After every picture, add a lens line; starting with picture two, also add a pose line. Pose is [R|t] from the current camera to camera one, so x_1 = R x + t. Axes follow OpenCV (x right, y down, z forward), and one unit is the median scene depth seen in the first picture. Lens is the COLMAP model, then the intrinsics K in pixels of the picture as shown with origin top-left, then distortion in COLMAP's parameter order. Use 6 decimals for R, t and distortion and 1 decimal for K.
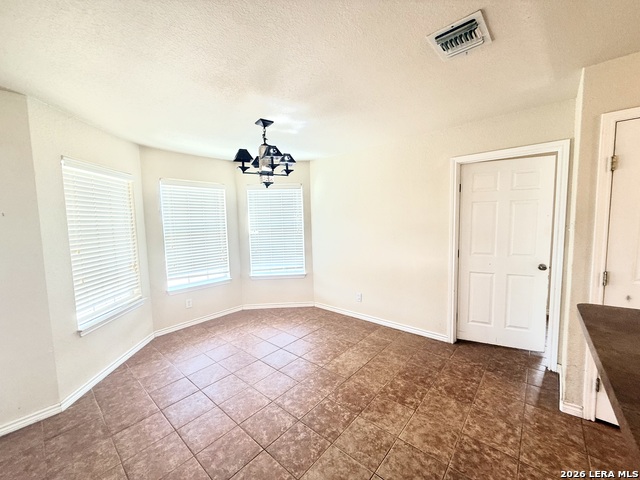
lens RADIAL K [[256.6, 0, 319.1], [0, 256.6, 241.0], [0, 0, 1]] dist [-0.002666, 0.001294]
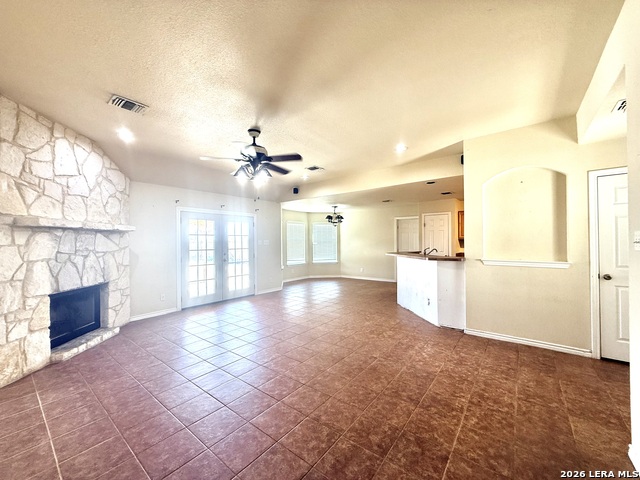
lens RADIAL K [[256.6, 0, 319.3], [0, 256.6, 240.1], [0, 0, 1]] dist [-0.002666, 0.001294]
pose [[0.998541, 0.011054, 0.052863, -0.516469], [-0.006307, 0.995999, -0.089145, 0.212242], [-0.053637, 0.088681, 0.994615, -1.900599]]
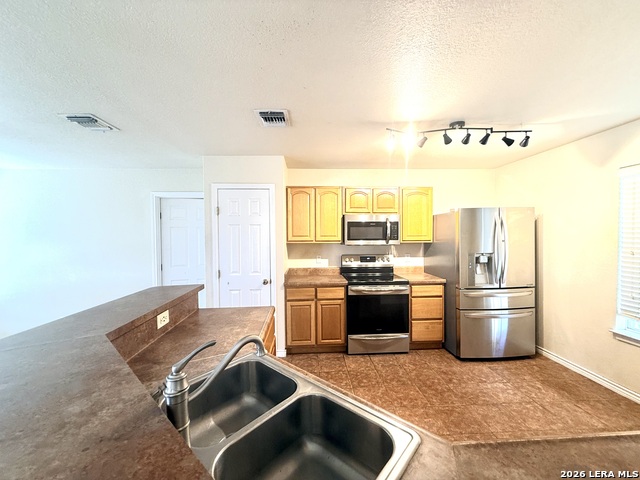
lens RADIAL K [[256.6, 0, 320.6], [0, 256.6, 239.6], [0, 0, 1]] dist [-0.002666, 0.001294]
pose [[0.711751, -0.003529, 0.702423, 0.220701], [0.056664, 0.997017, -0.052408, 0.024600], [-0.700143, 0.077104, 0.709828, -0.467749]]
